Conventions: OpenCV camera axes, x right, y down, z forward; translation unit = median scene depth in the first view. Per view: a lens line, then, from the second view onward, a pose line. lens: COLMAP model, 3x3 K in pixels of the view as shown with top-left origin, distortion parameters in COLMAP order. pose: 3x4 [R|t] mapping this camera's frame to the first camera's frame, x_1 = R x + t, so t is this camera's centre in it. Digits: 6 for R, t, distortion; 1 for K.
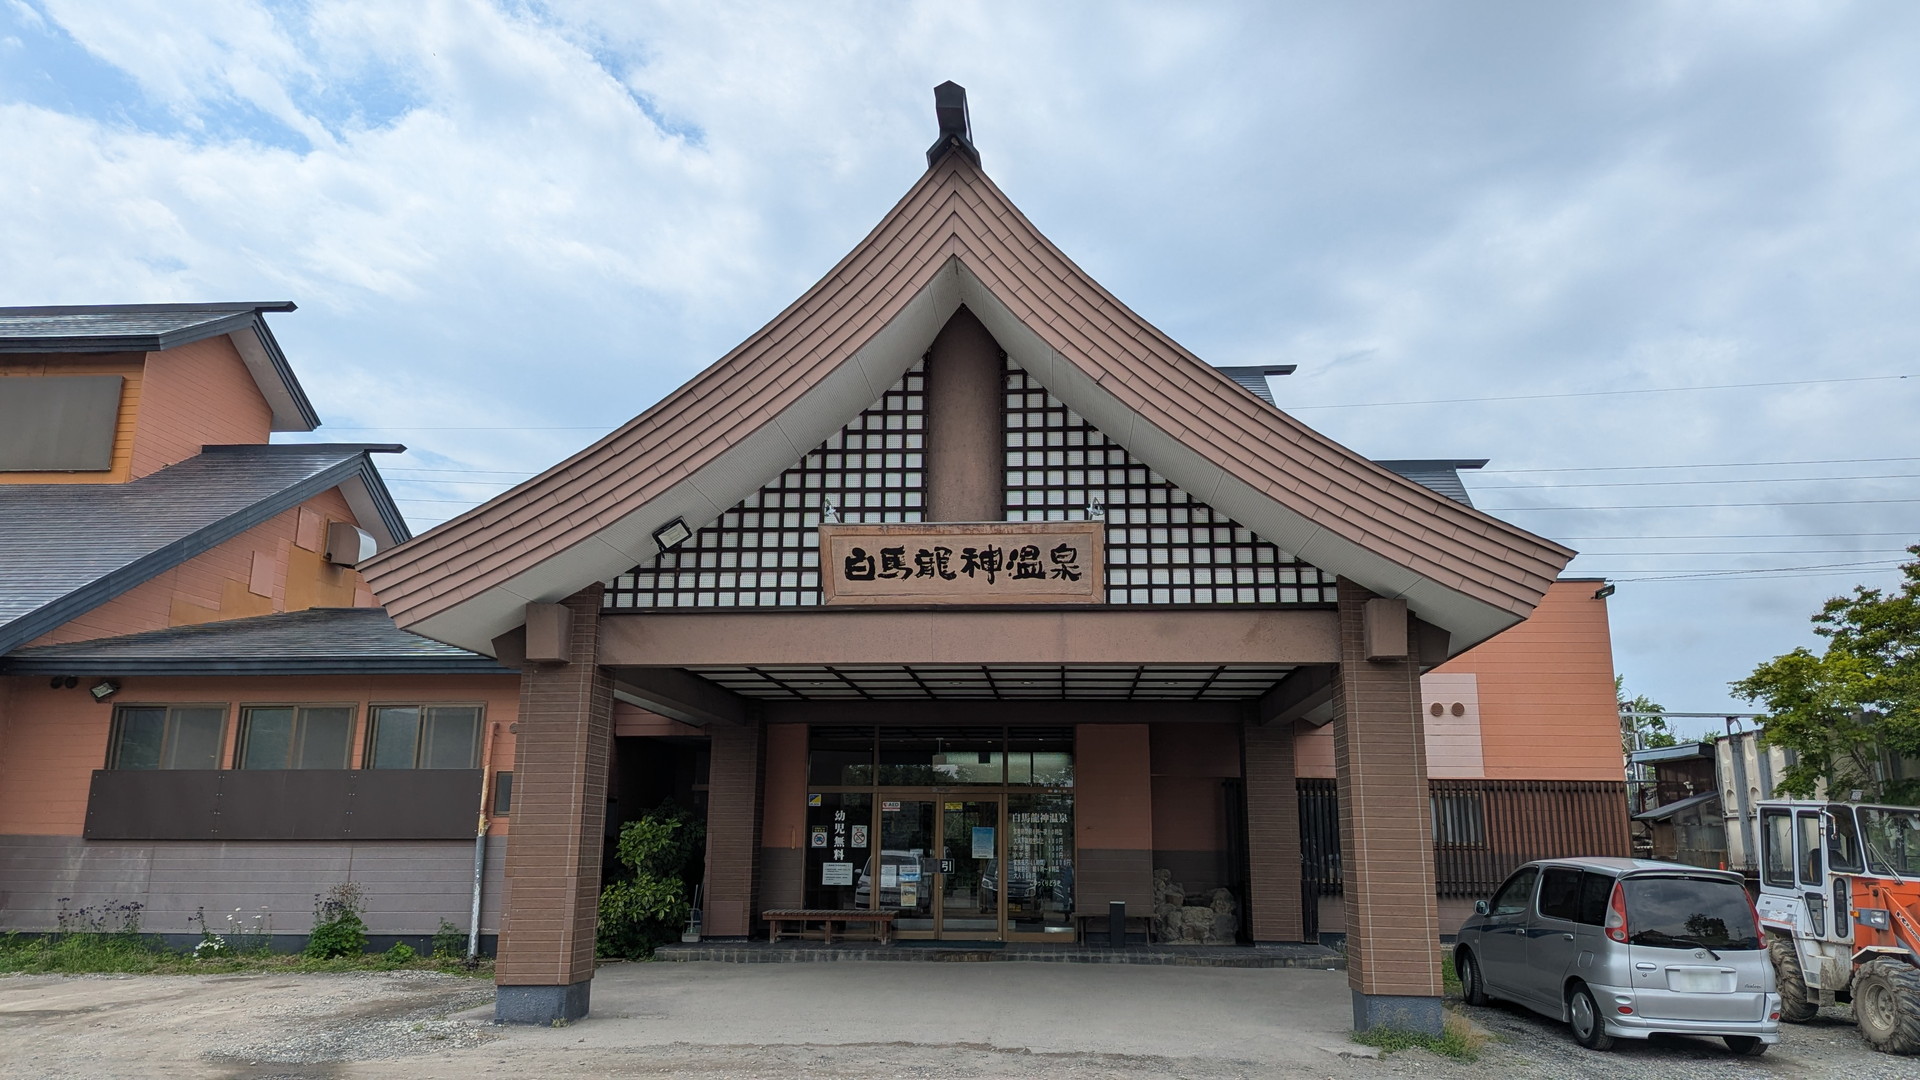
lens RADIAL K [[1398.3, 0, 990.9], [0, 1398.3, 527.5], [0, 0, 1]] dist [0.025368, 0.001779]
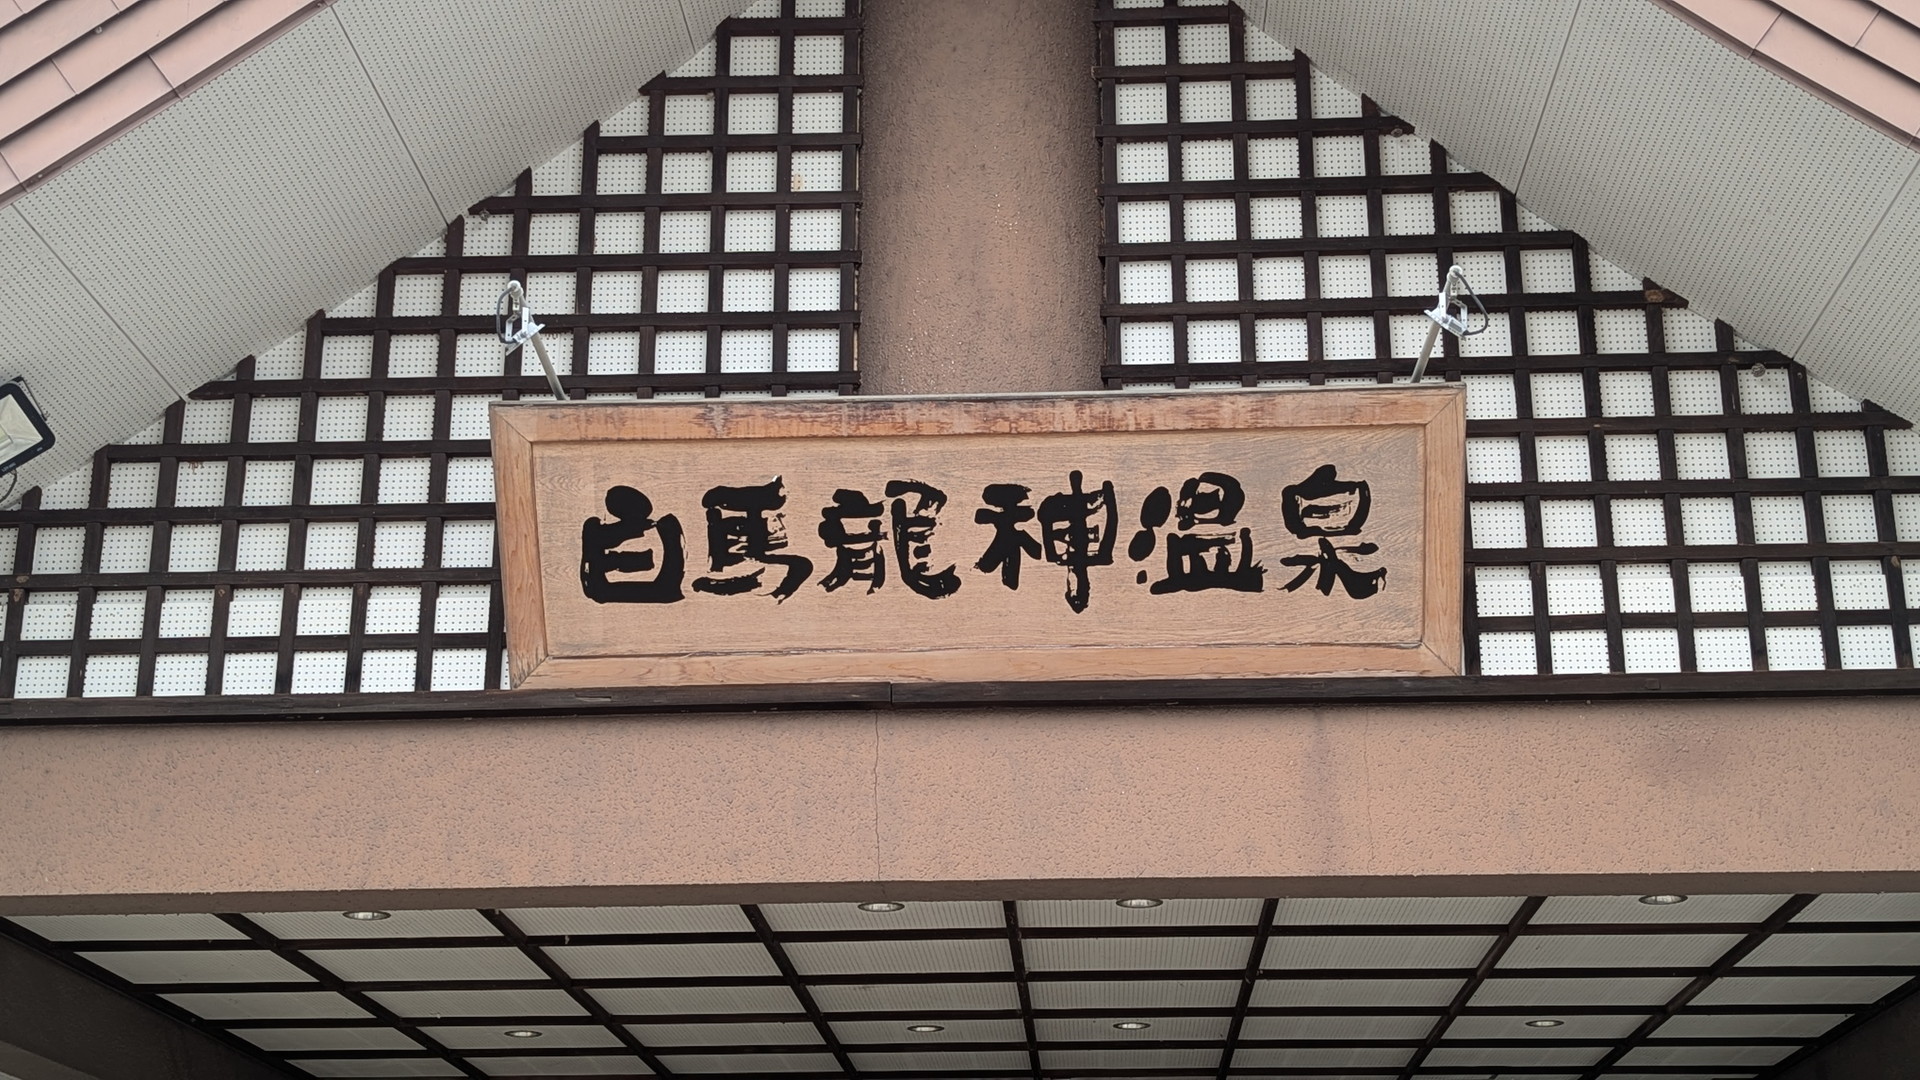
lens RADIAL K [[2581.9, 0, 975.4], [0, 2581.9, 542.0], [0, 0, 1]] dist [0.022092, 0.000000]
pose [[0.999835, -0.002599, 0.017954, -0.030788], [0.004806, 0.992273, -0.123981, 0.092180], [-0.017493, 0.124047, 0.992122, 0.454093]]
